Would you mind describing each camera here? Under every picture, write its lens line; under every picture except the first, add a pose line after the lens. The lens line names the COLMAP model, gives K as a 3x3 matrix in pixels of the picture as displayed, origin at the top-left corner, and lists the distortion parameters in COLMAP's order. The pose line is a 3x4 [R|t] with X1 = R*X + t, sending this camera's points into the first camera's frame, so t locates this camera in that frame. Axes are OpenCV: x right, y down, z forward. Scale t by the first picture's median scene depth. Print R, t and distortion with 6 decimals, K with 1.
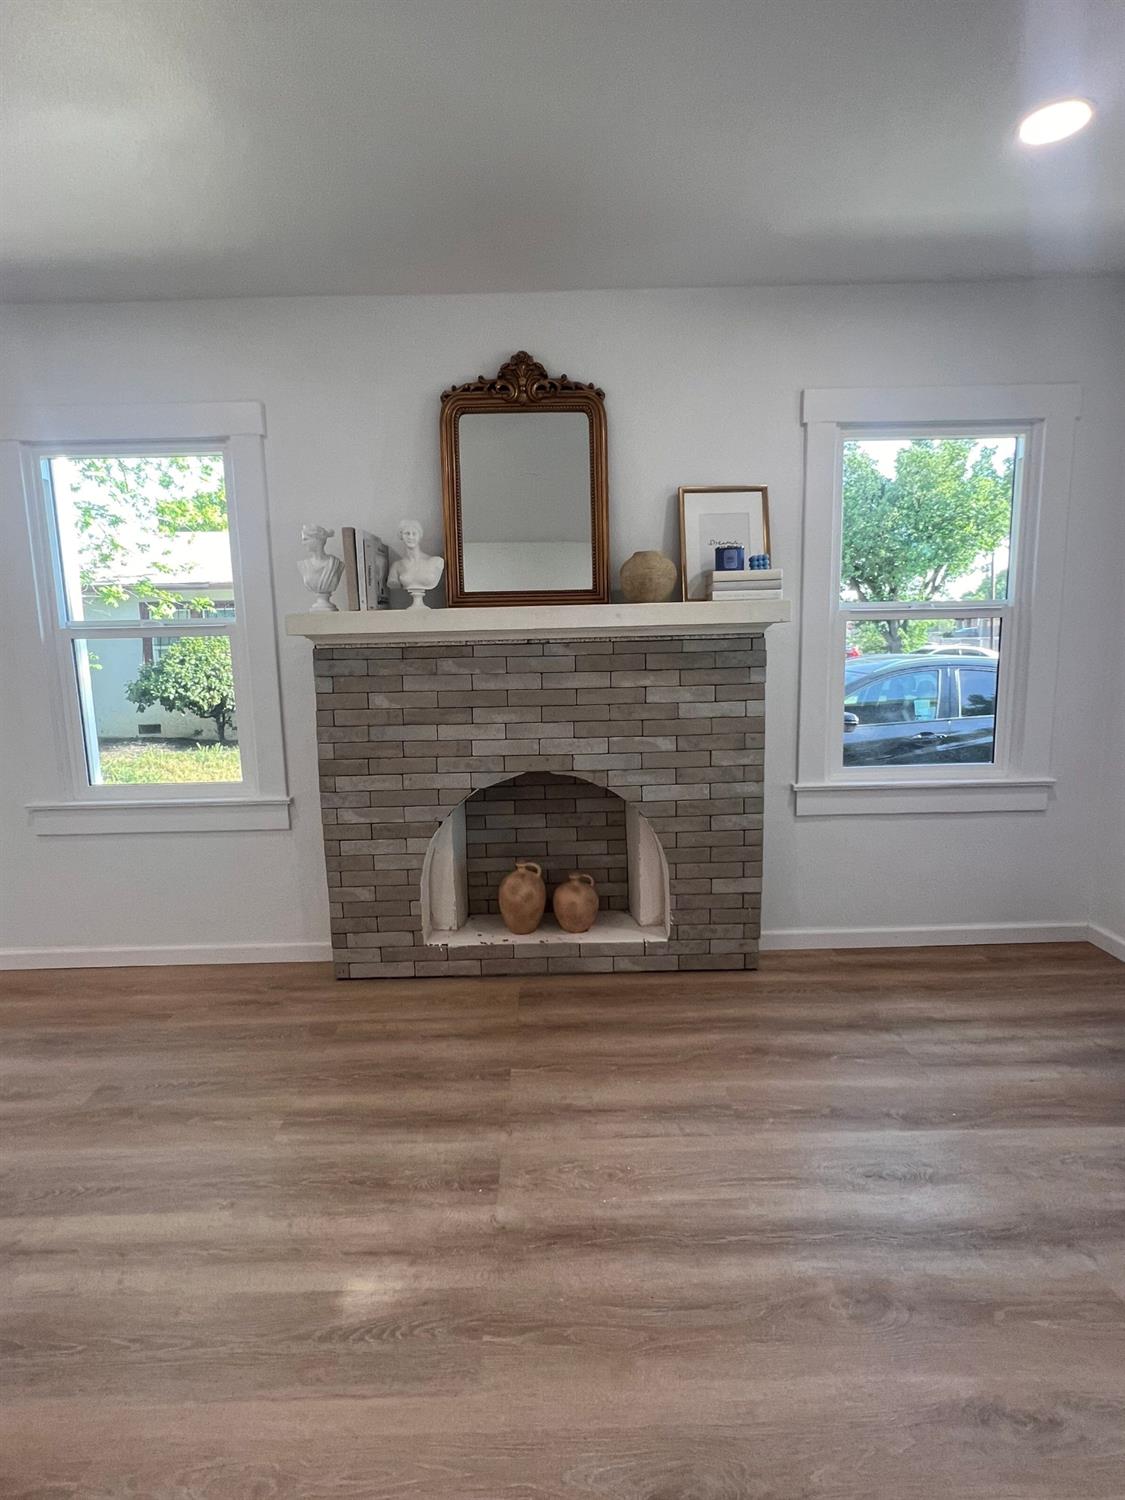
lens RADIAL K [[765.3, 0, 565.3], [0, 765.3, 748.3], [0, 0, 1]] dist [-0.003877, -0.000181]
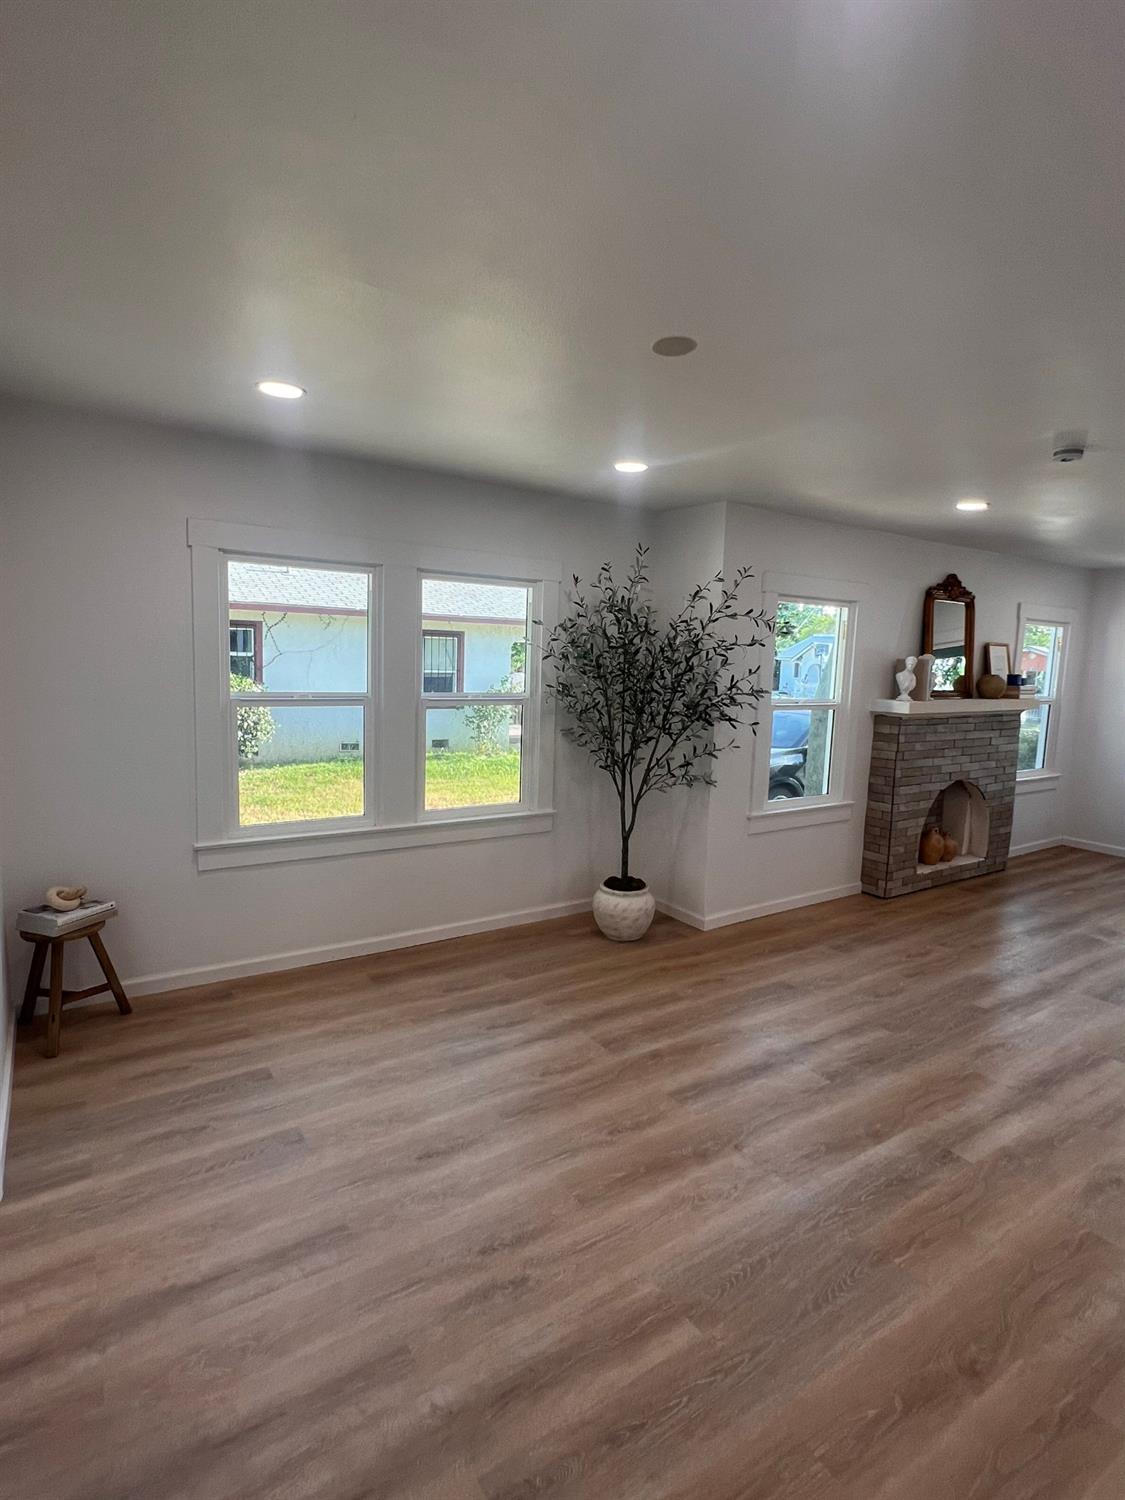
lens RADIAL K [[763.8, 0, 562.5], [0, 763.8, 743.5], [0, 0, 1]] dist [-0.003198, 0.001437]
pose [[0.839114, -0.015674, 0.543729, -2.018283], [0.030709, 0.999356, -0.018584, -0.060413], [-0.543088, 0.032292, 0.839055, -0.126156]]
